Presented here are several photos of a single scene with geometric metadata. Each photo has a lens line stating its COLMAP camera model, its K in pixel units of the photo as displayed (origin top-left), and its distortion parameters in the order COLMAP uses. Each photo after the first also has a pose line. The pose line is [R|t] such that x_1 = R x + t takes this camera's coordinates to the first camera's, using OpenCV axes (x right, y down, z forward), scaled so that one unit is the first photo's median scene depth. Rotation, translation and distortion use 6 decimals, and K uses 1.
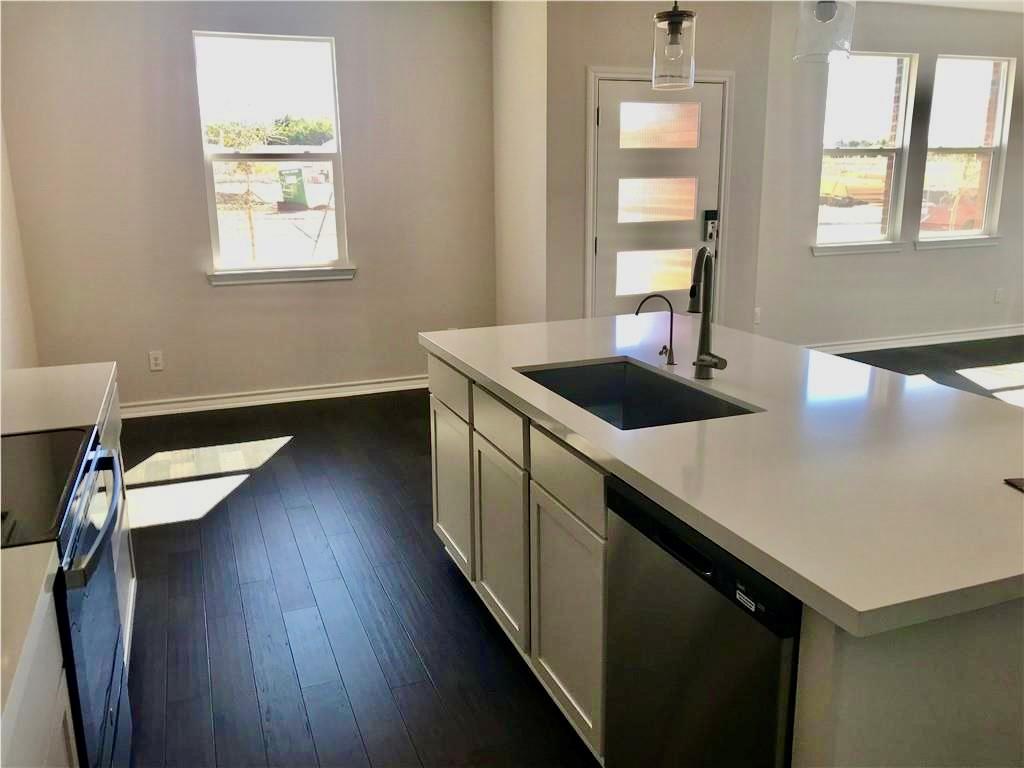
lens RADIAL K [[848.8, 0, 515.9], [0, 848.8, 380.4], [0, 0, 1]] dist [0.010744, 0.005940]
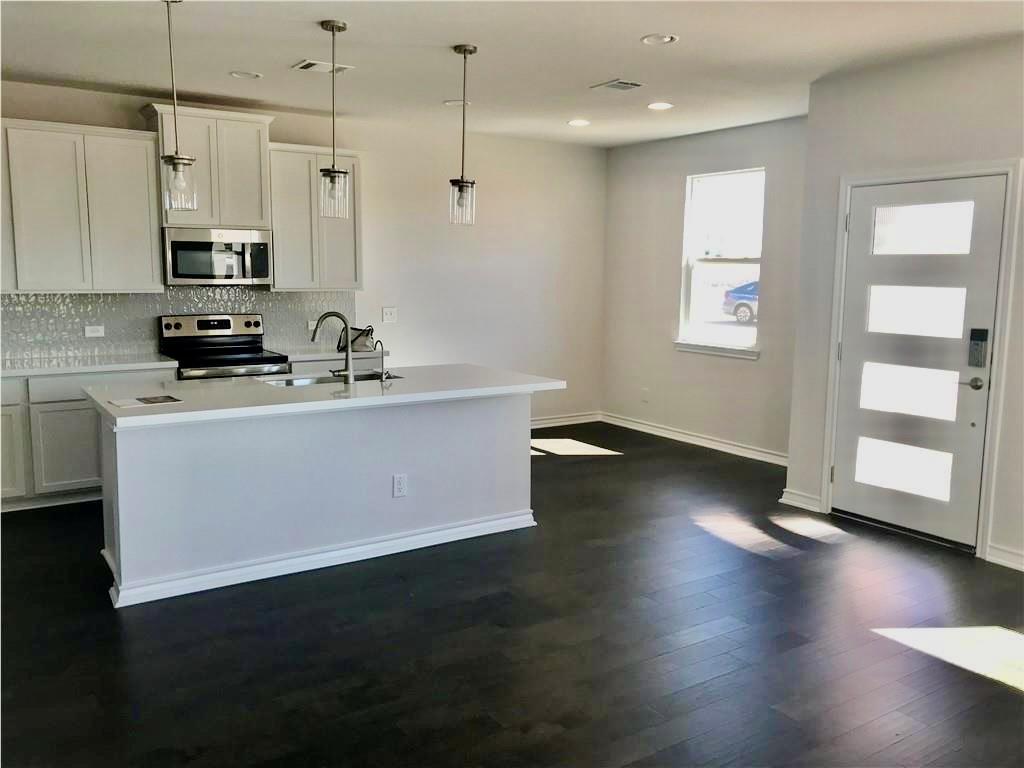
lens RADIAL K [[848.8, 0, 515.9], [0, 848.8, 380.4], [0, 0, 1]] dist [0.010744, 0.005940]
pose [[0.219830, 0.143675, -0.964900, 0.934732], [-0.239953, 0.966671, 0.089271, -0.122357], [0.945567, 0.211906, 0.246979, 0.405296]]
